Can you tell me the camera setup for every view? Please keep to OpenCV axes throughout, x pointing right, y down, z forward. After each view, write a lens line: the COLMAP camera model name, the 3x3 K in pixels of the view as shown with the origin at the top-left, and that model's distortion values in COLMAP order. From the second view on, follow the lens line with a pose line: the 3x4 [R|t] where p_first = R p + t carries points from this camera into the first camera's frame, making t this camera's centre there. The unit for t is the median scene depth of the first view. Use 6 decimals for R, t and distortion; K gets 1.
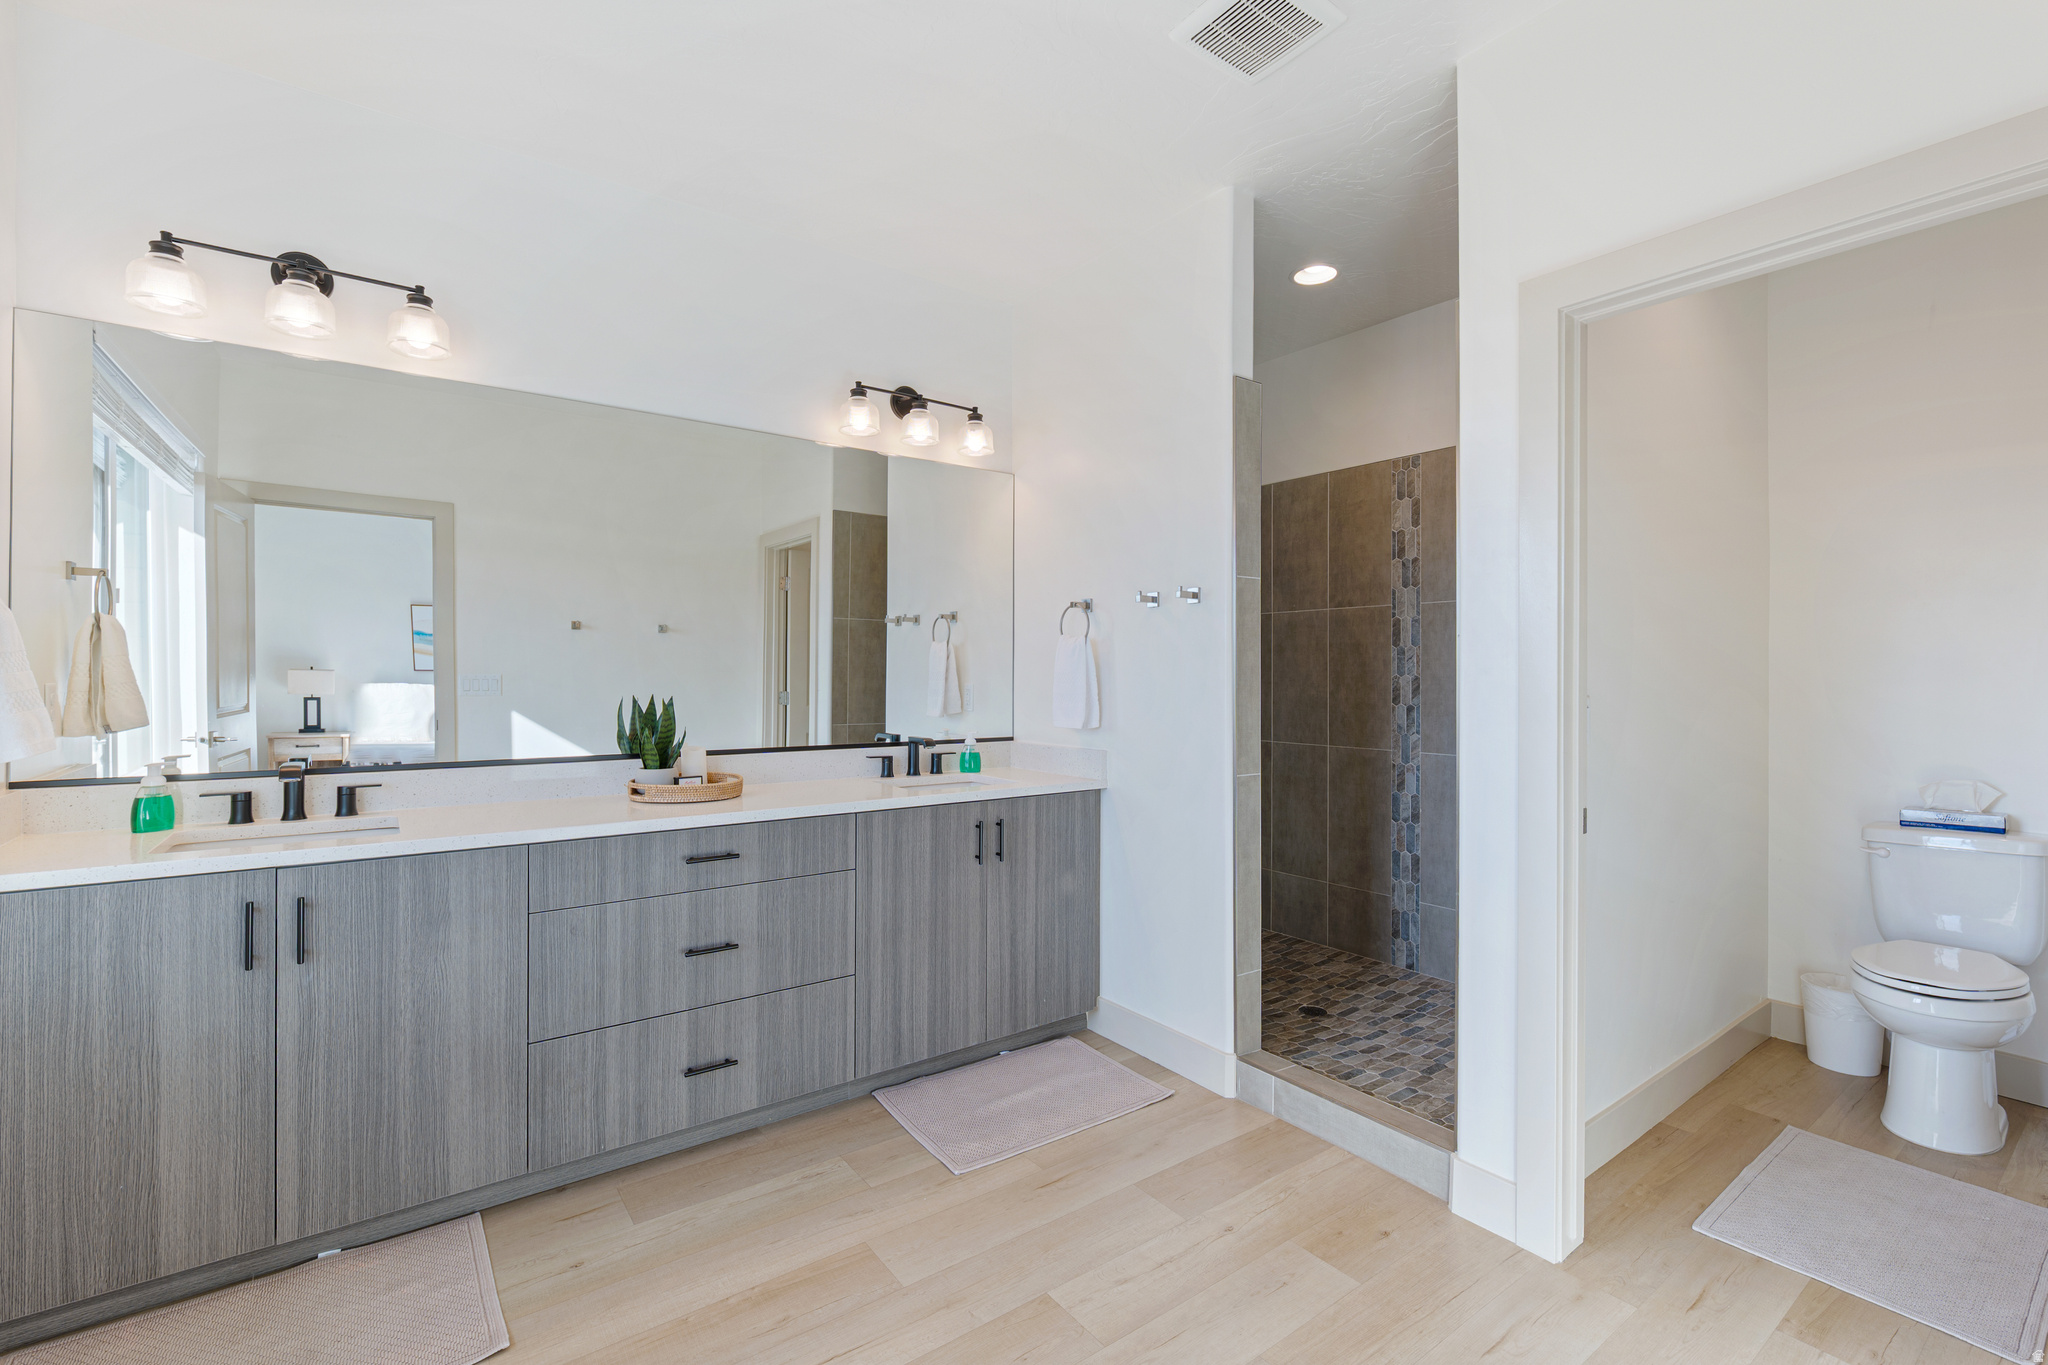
lens RADIAL K [[902.9, 0, 1022.8], [0, 902.9, 685.6], [0, 0, 1]] dist [0.001650, -0.000094]
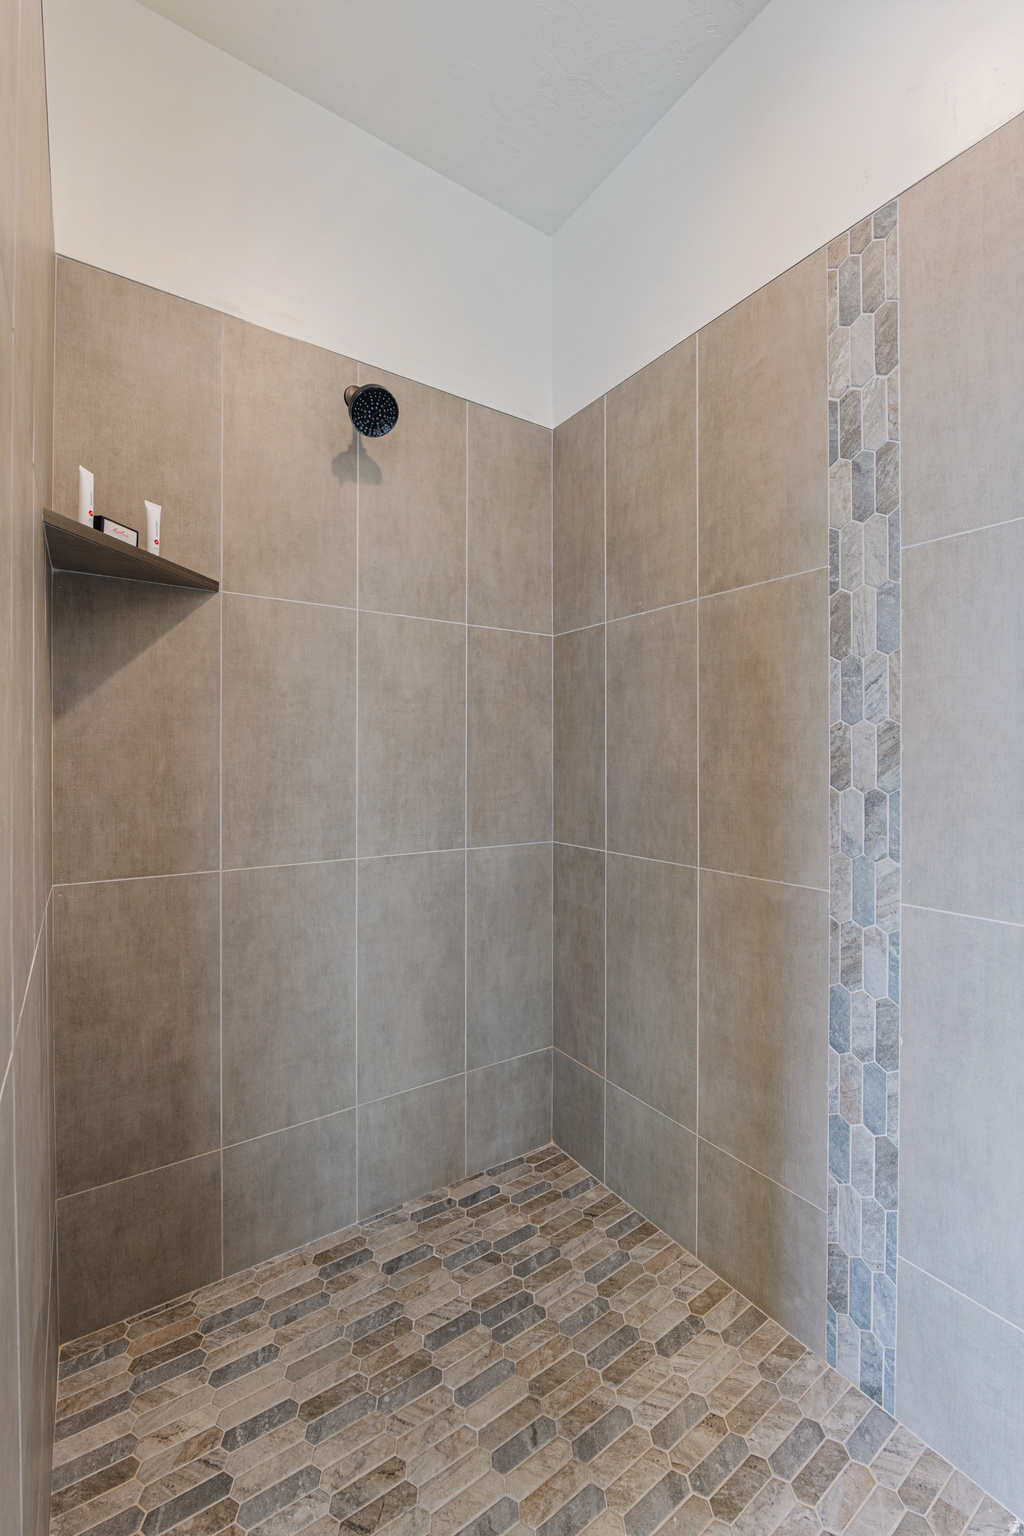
lens RADIAL K [[625.5, 0, 511.6], [0, 625.5, 765.3], [0, 0, 1]] dist [-0.009286, 0.000615]
pose [[0.998501, -0.002568, -0.054679, 0.270421], [0.002747, 0.999991, 0.003207, 0.008121], [0.054670, -0.003353, 0.998499, 0.688215]]
